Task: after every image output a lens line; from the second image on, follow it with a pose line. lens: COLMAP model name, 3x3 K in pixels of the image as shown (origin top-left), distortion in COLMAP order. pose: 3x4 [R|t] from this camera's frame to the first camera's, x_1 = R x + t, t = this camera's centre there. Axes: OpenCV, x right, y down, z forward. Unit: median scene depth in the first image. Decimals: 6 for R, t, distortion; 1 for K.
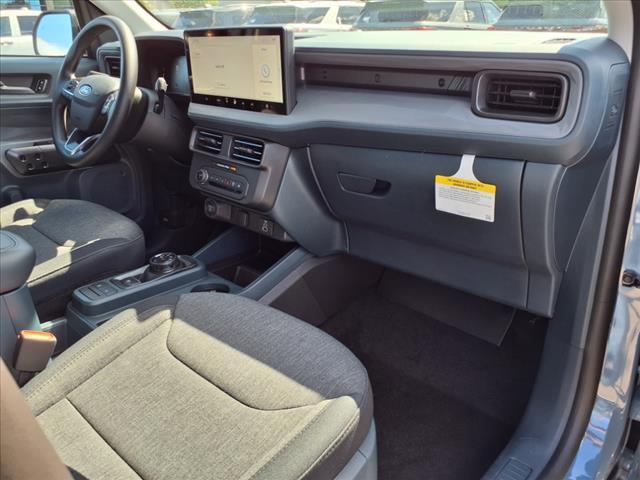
lens RADIAL K [[506.2, 0, 323.3], [0, 506.2, 266.2], [0, 0, 1]] dist [0.058857, -0.093367]
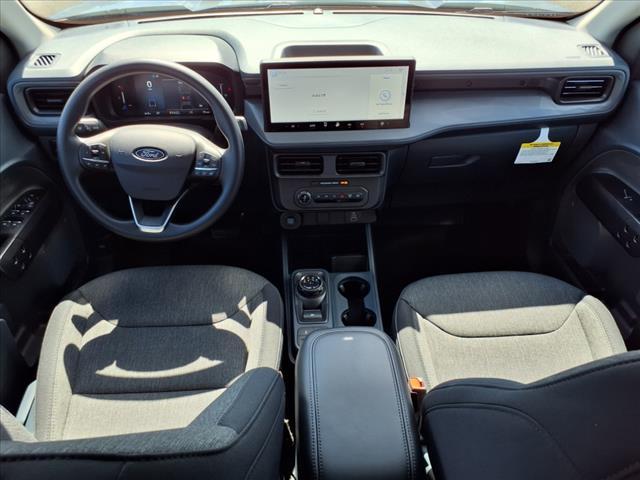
lens RADIAL K [[506.2, 0, 323.3], [0, 506.2, 266.2], [0, 0, 1]] dist [0.058857, -0.093367]
pose [[0.685300, -0.463937, 0.561361, -0.929938], [0.292943, 0.881322, 0.370750, -0.461358], [-0.666744, -0.089628, 0.739877, 0.193741]]
